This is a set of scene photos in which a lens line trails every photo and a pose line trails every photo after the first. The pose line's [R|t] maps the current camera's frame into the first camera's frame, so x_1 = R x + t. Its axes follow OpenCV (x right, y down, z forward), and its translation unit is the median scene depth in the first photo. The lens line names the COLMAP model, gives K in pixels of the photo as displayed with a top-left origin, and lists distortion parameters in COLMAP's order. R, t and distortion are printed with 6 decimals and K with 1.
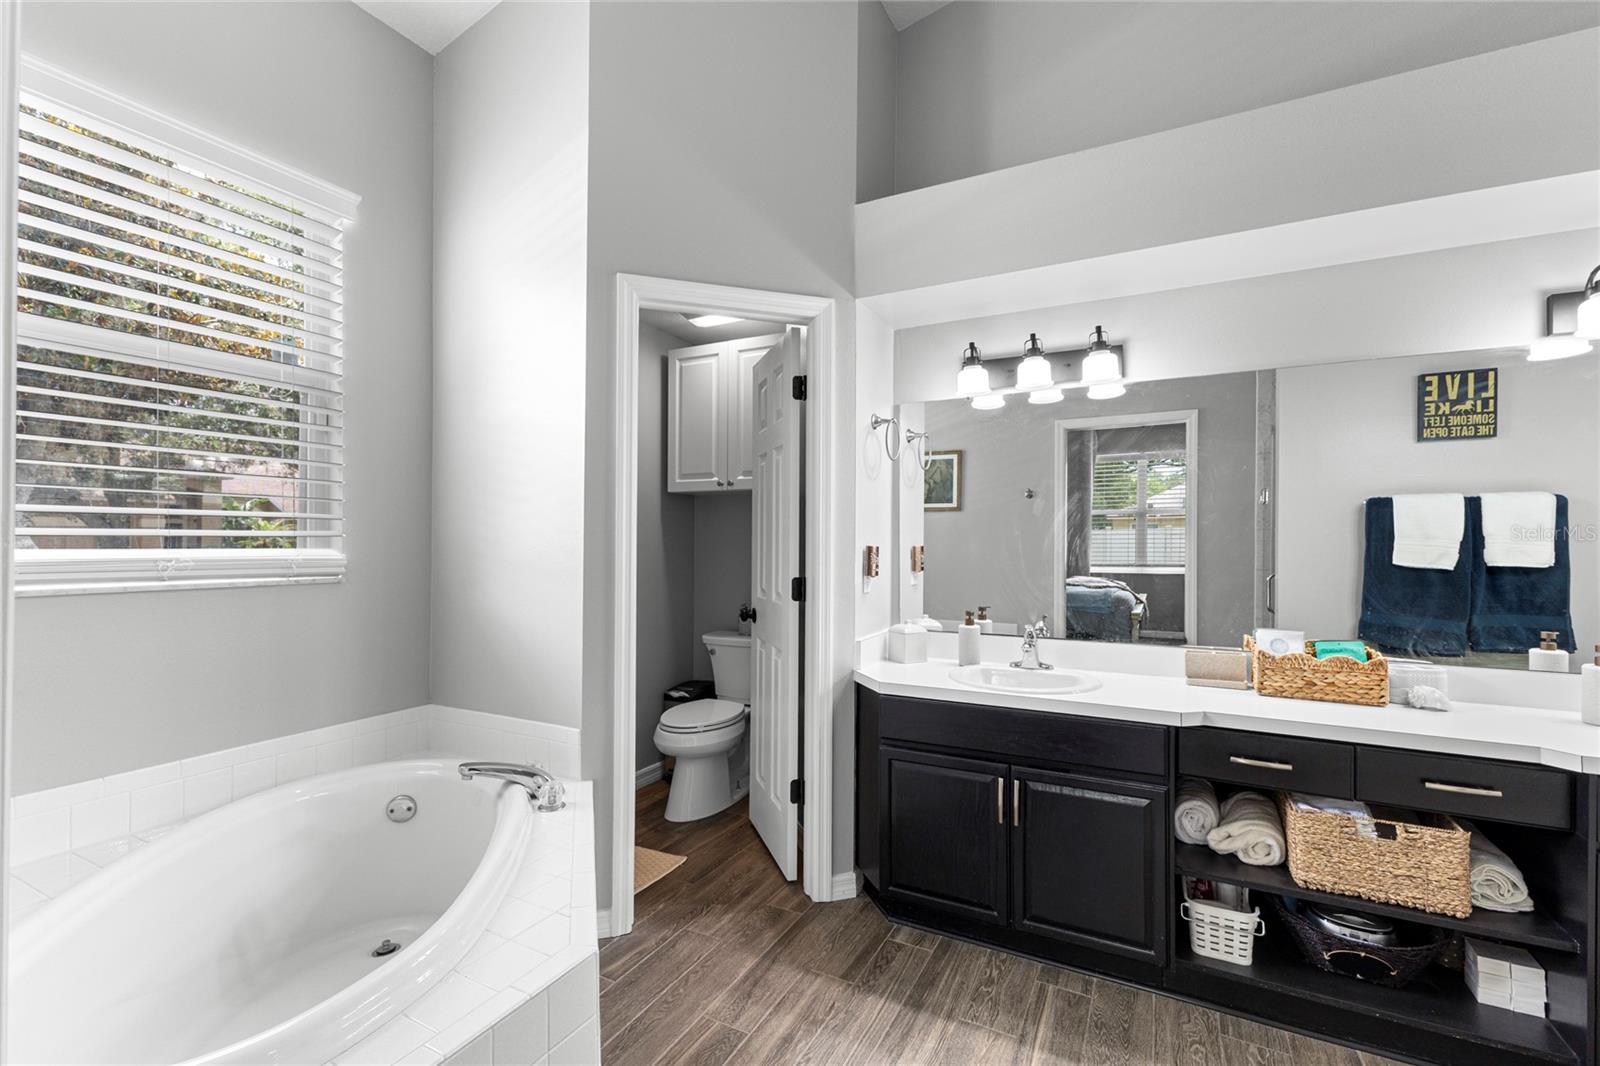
lens RADIAL K [[693.1, 0, 806.3], [0, 693.1, 537.1], [0, 0, 1]] dist [0.010196, -0.000226]
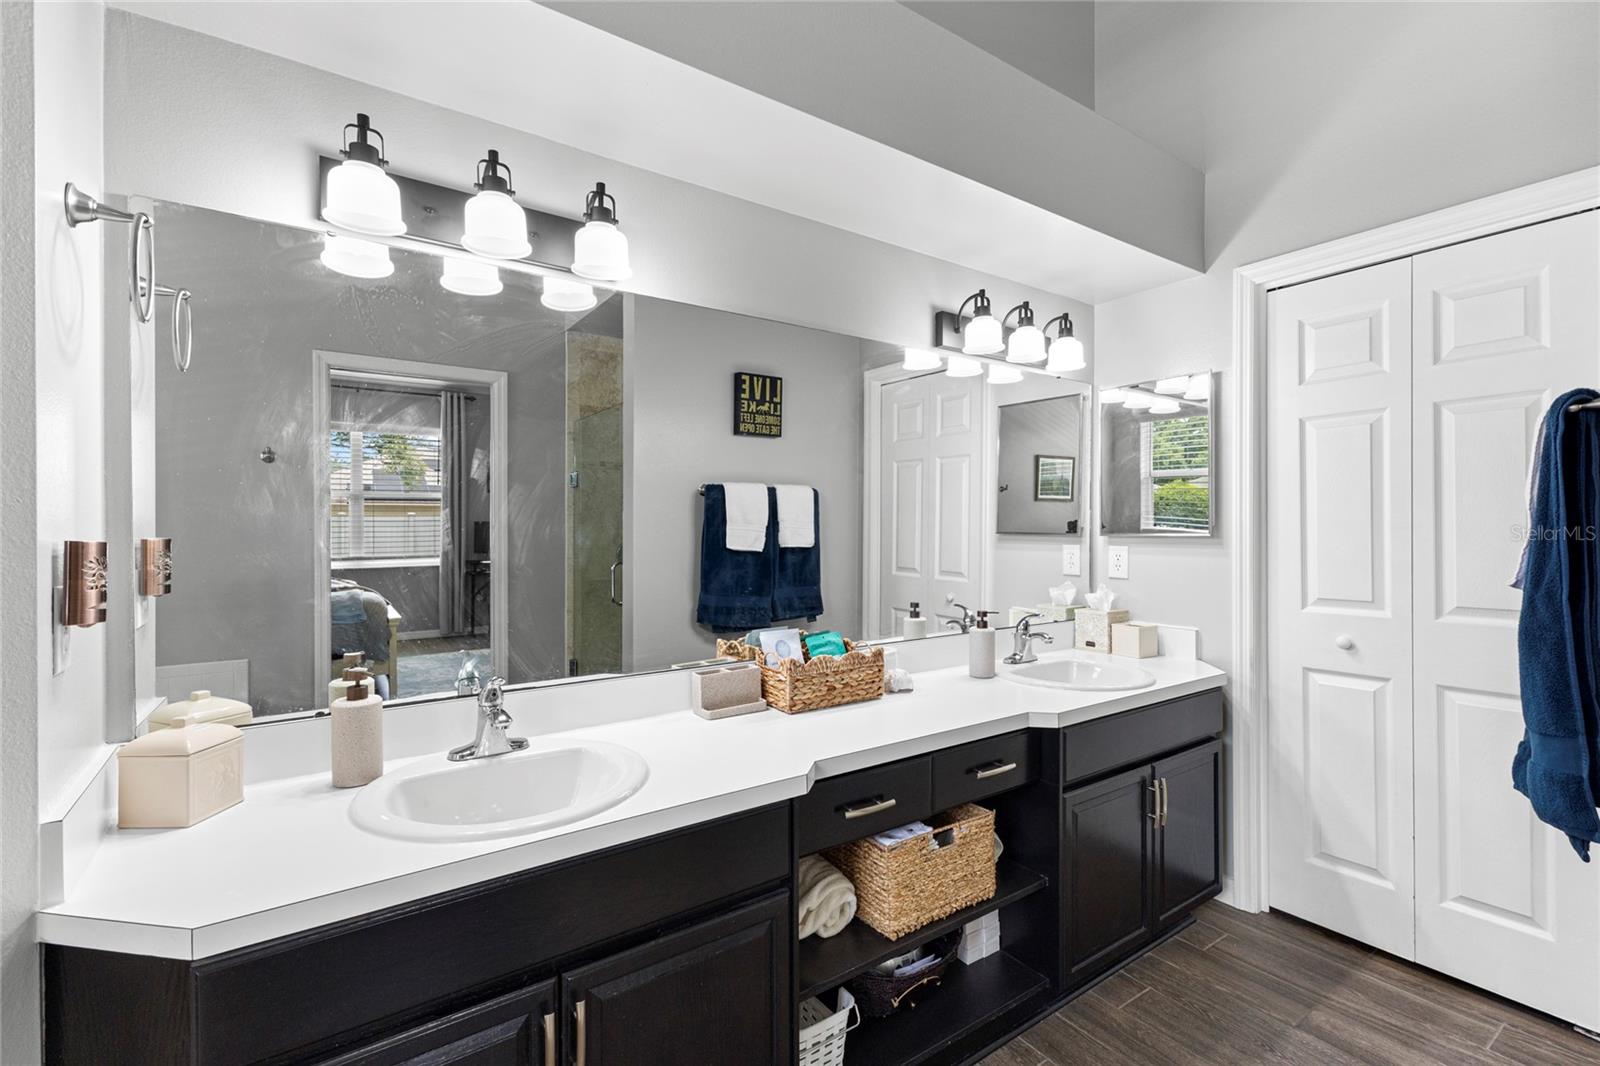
lens RADIAL K [[706.6, 0, 800.0], [0, 706.6, 533.0], [0, 0, 1]] dist [0.004511, -0.000650]
pose [[0.470902, -0.010924, 0.882118, -0.047312], [0.001021, 0.999929, 0.011838, 0.003723], [-0.882185, -0.004674, 0.470880, 0.412635]]
